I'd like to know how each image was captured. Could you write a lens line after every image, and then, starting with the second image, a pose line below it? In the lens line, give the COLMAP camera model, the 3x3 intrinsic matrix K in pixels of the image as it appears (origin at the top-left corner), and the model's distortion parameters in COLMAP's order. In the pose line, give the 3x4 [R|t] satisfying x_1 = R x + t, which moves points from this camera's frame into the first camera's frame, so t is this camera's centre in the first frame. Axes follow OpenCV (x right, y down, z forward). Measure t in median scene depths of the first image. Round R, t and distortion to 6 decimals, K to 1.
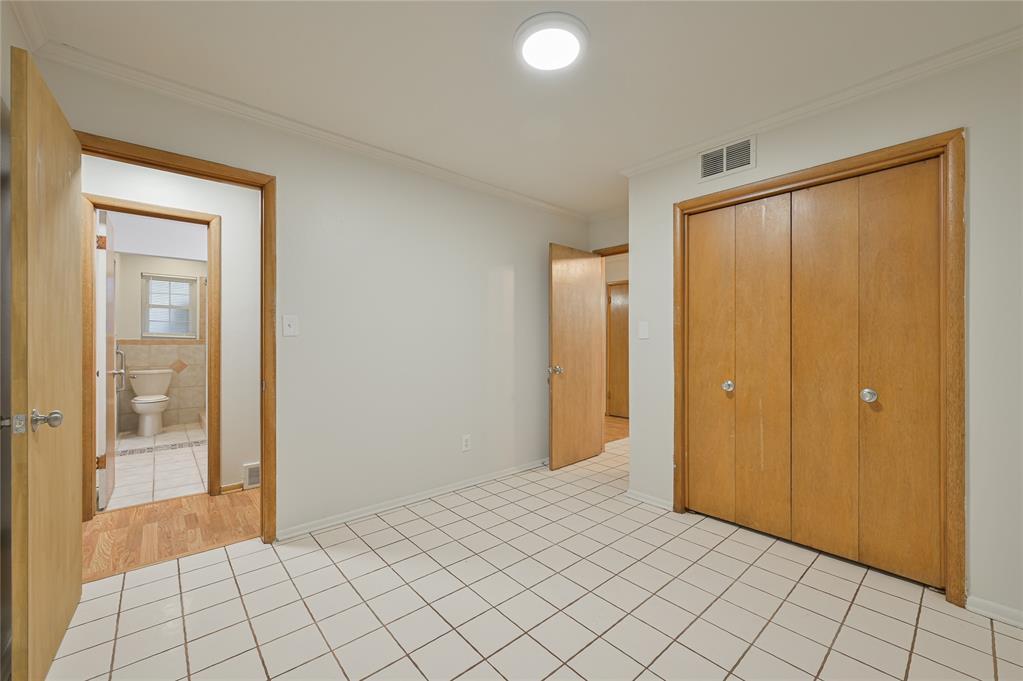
lens RADIAL K [[405.2, 0, 514.7], [0, 405.2, 337.2], [0, 0, 1]] dist [-0.000330, -0.000128]
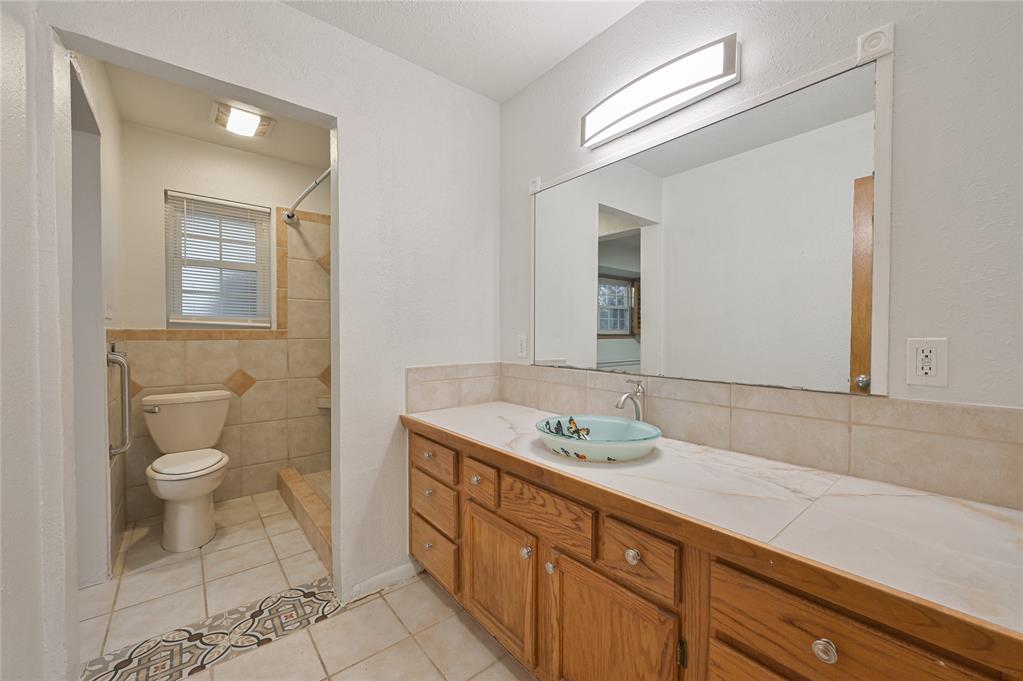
lens RADIAL K [[400.0, 0, 514.8], [0, 400.0, 337.5], [0, 0, 1]] dist [-0.000405, 0.000011]
pose [[0.999454, 0.001474, -0.033019, -0.478783], [-0.000804, 0.999794, 0.020289, 0.005232], [0.033042, -0.020251, 0.999249, 0.522980]]
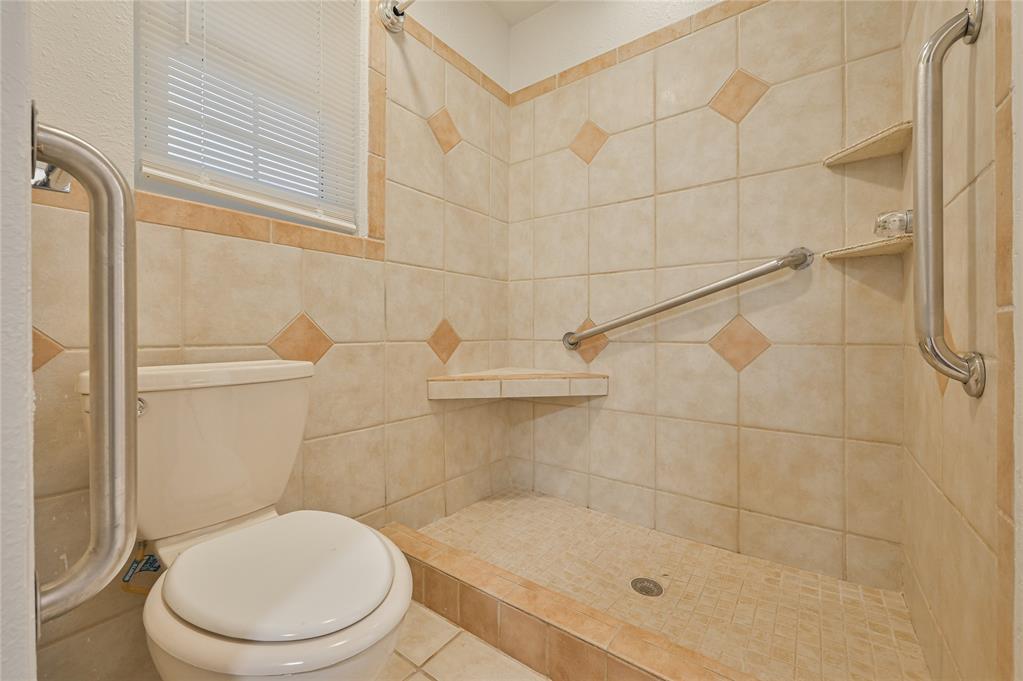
lens RADIAL K [[400.5, 0, 510.2], [0, 400.5, 331.8], [0, 0, 1]] dist [-0.000638, -0.000028]
pose [[0.980102, 0.001693, 0.198486, -0.775894], [-0.003445, 0.999958, 0.008482, 0.063302], [-0.198463, -0.008997, 0.980067, 0.775567]]
